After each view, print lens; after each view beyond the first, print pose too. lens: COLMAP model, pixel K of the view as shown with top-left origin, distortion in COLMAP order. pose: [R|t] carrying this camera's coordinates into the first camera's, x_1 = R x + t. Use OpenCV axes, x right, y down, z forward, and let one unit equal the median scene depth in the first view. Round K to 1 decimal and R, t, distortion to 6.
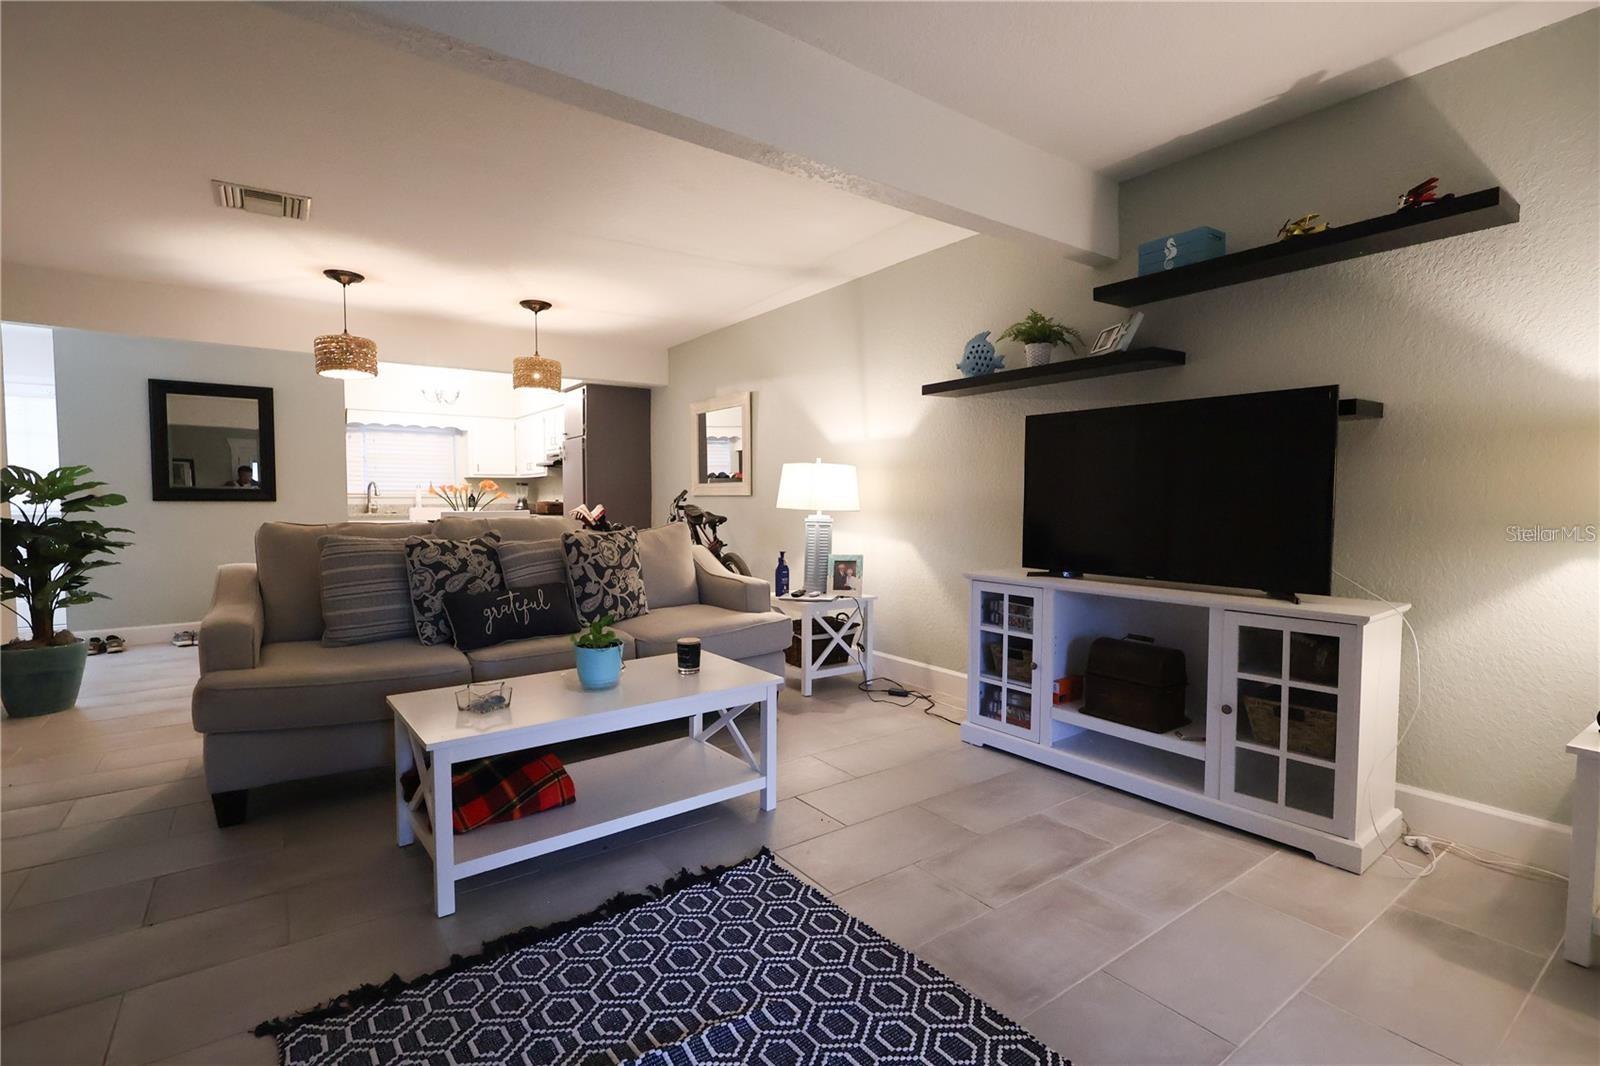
lens RADIAL K [[735.8, 0, 798.3], [0, 735.8, 534.5], [0, 0, 1]] dist [-0.005274, 0.002631]
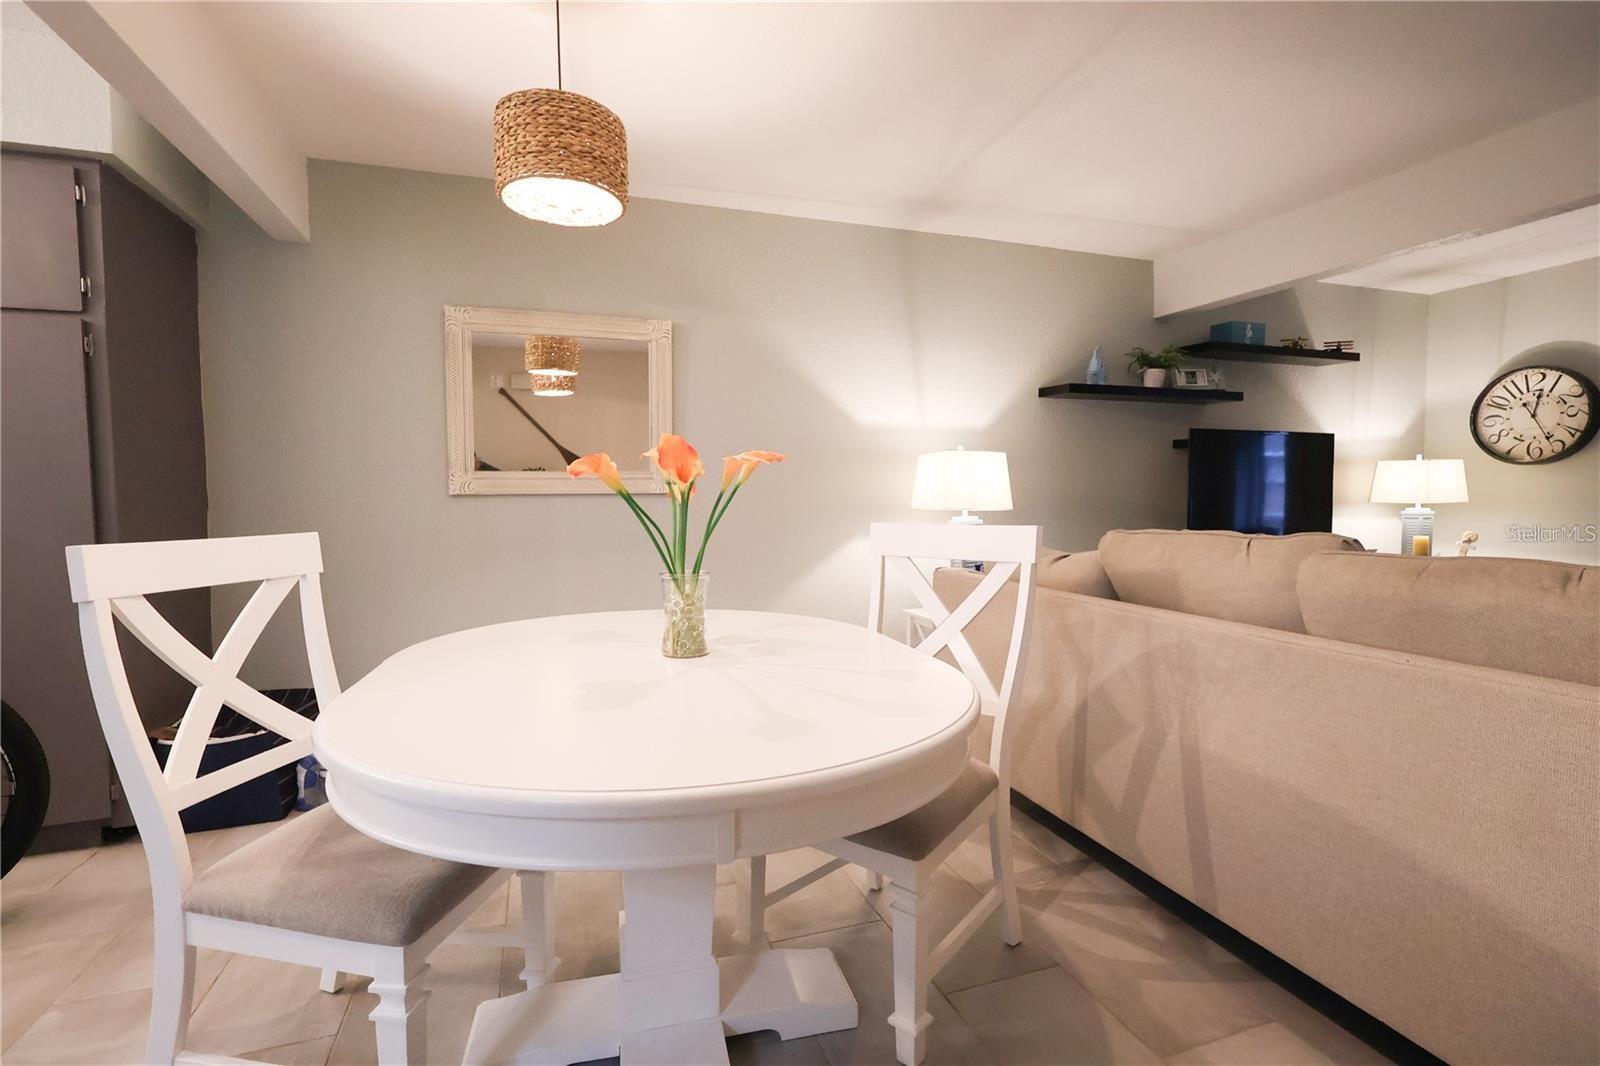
lens RADIAL K [[735.8, 0, 800.5], [0, 735.8, 532.4], [0, 0, 1]] dist [-0.005274, 0.002631]
pose [[0.281317, -0.053969, 0.958096, -0.993127], [0.051764, 0.997817, 0.041007, -0.060697], [-0.958218, 0.038059, 0.283497, 1.151193]]
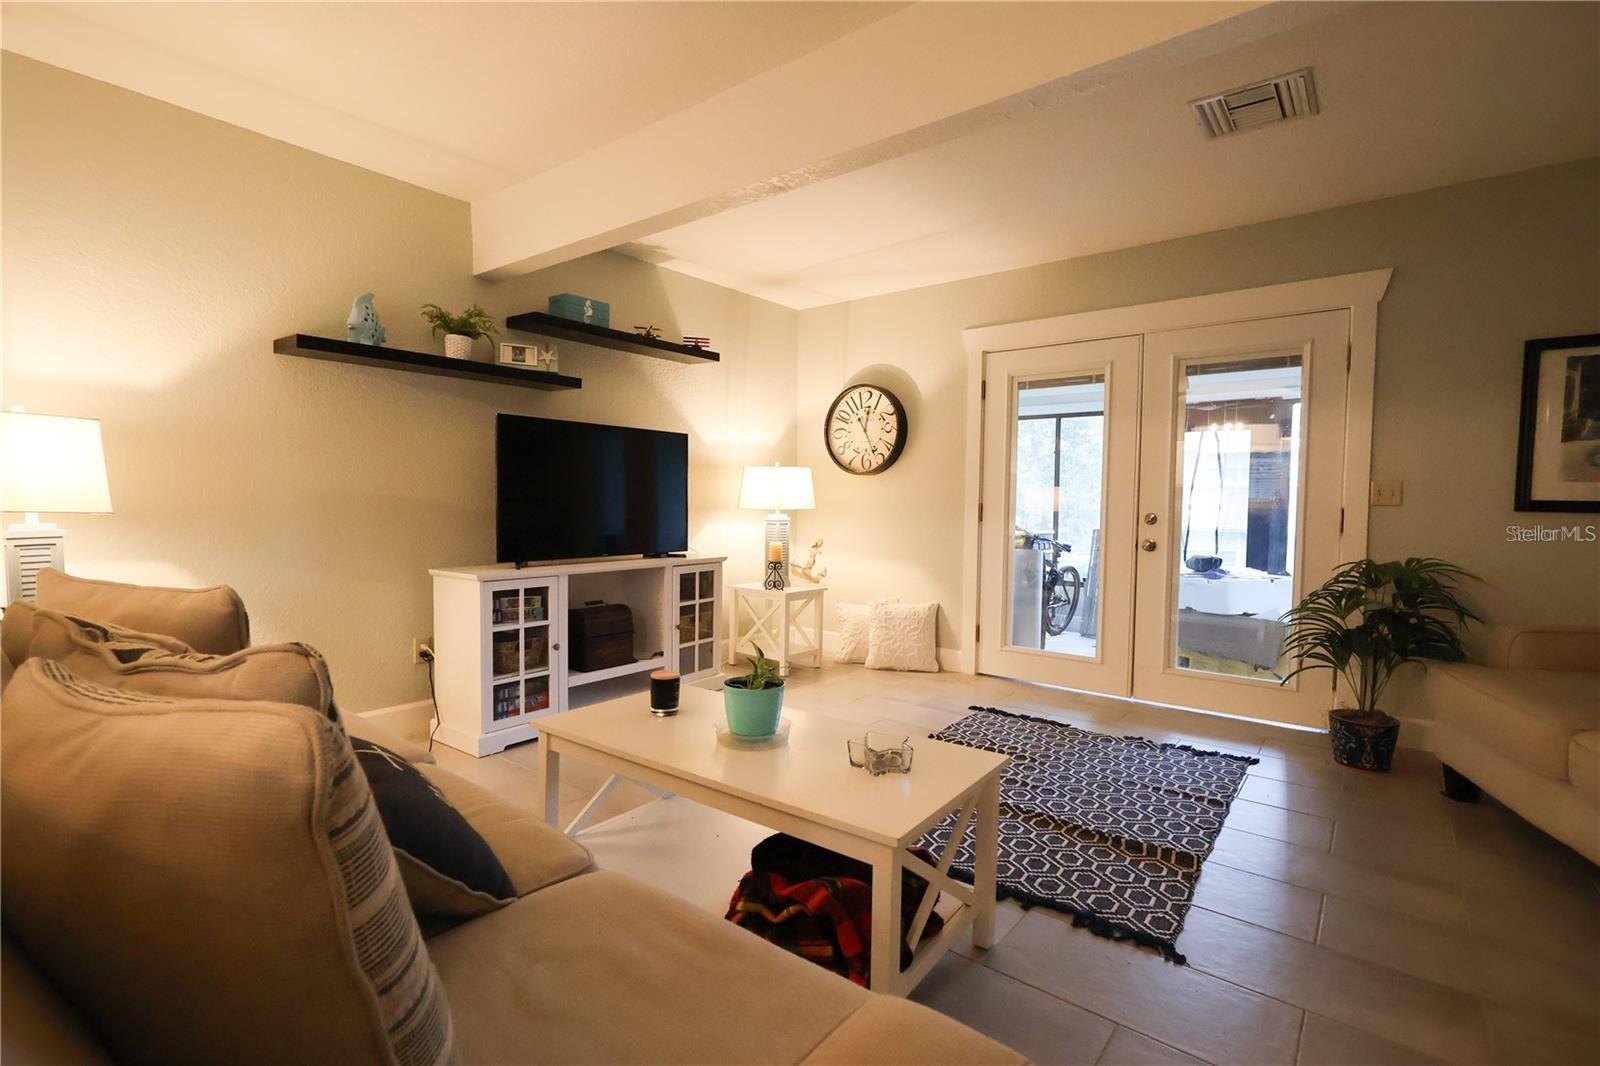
lens RADIAL K [[735.8, 0, 795.8], [0, 735.8, 533.8], [0, 0, 1]] dist [-0.005274, 0.002631]
pose [[-0.268100, -0.051672, 0.962004, -0.813567], [0.031362, 0.997563, 0.062322, -0.047469], [-0.962880, 0.046879, -0.265826, 0.917190]]
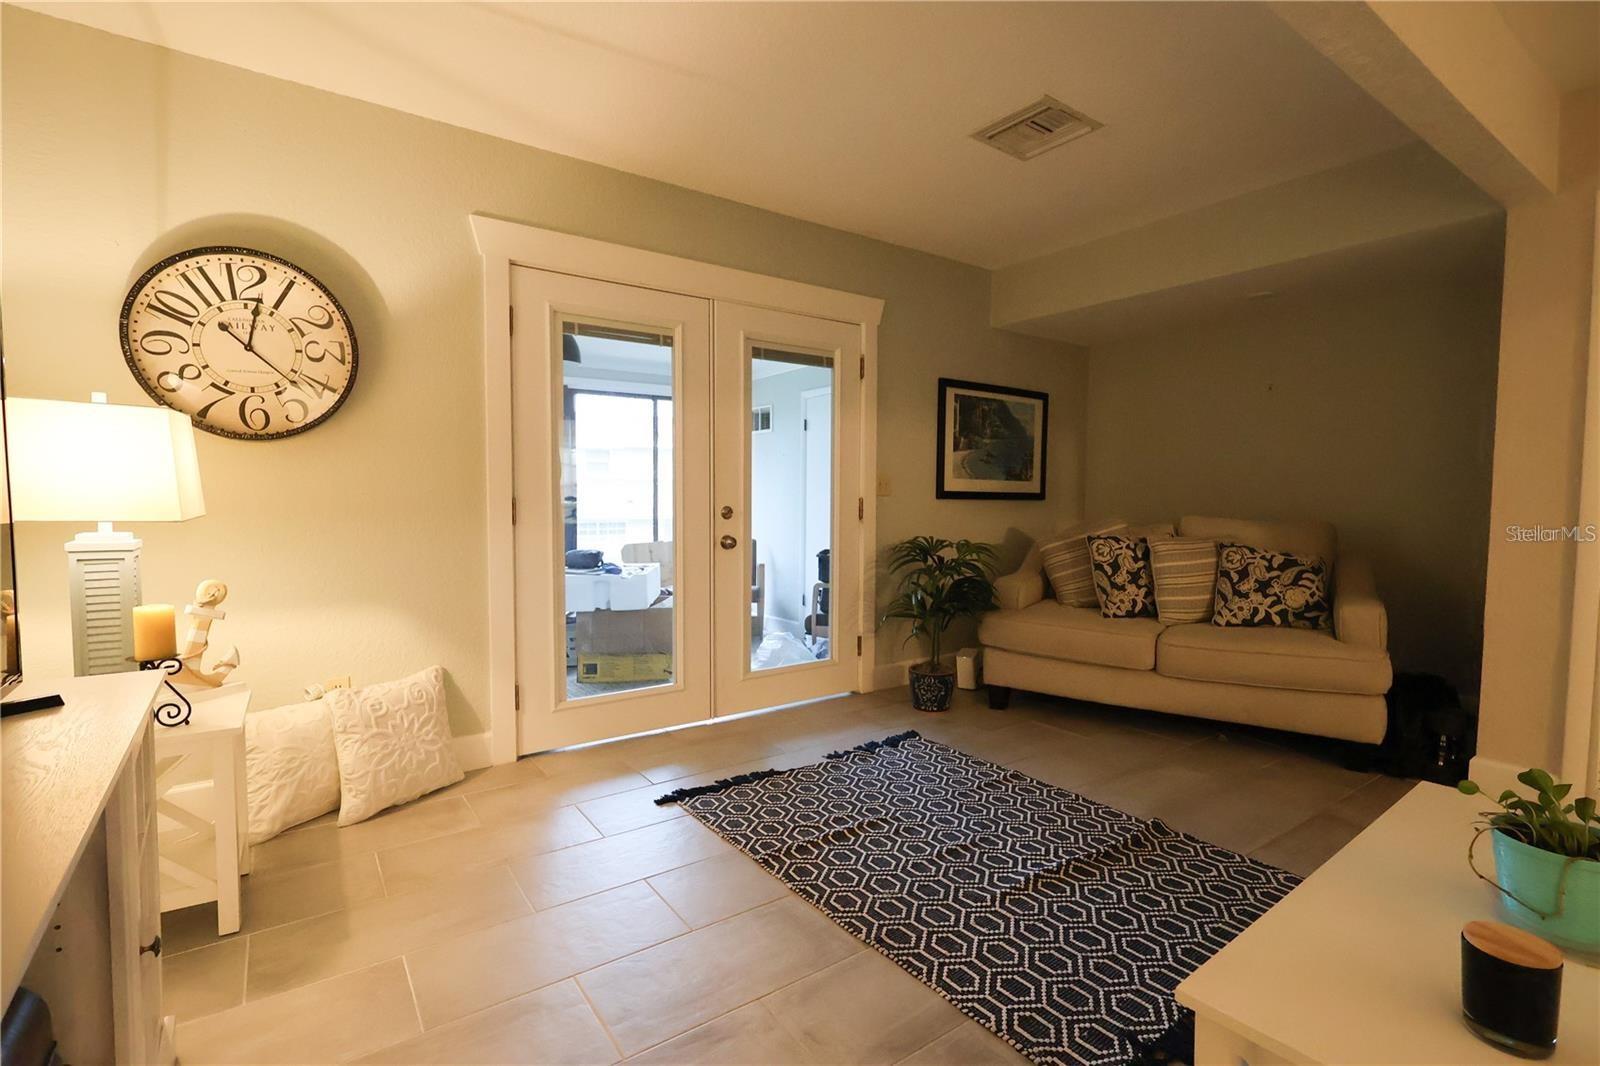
lens RADIAL K [[735.8, 0, 800.0], [0, 735.8, 537.8], [0, 0, 1]] dist [-0.005274, 0.002631]
pose [[-0.999884, -0.008856, 0.012363, -0.294106], [-0.007560, 0.994838, 0.101196, -0.049853], [-0.013195, 0.101091, -0.994790, 1.026151]]
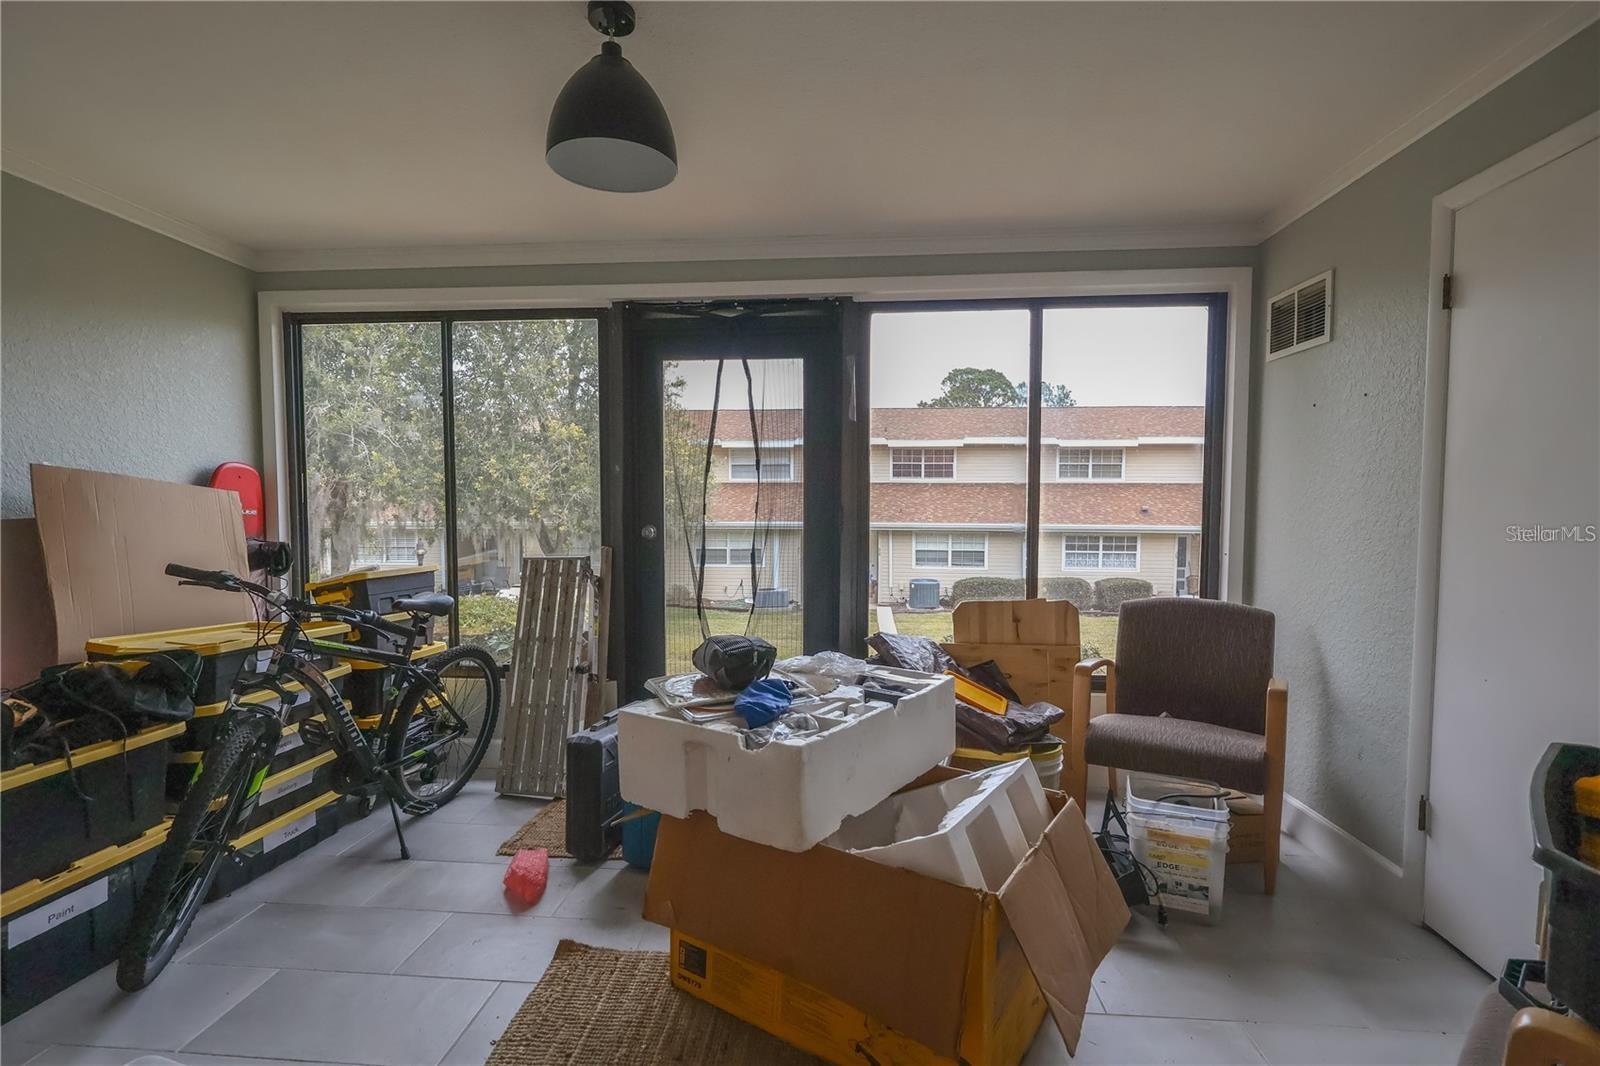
lens RADIAL K [[735.8, 0, 801.3], [0, 735.8, 538.7], [0, 0, 1]] dist [-0.005274, 0.002631]
pose [[-0.765063, -0.031784, 0.643170, -0.278950], [0.021829, 0.996927, 0.075232, -0.017530], [-0.643585, 0.071597, -0.762019, 0.387244]]
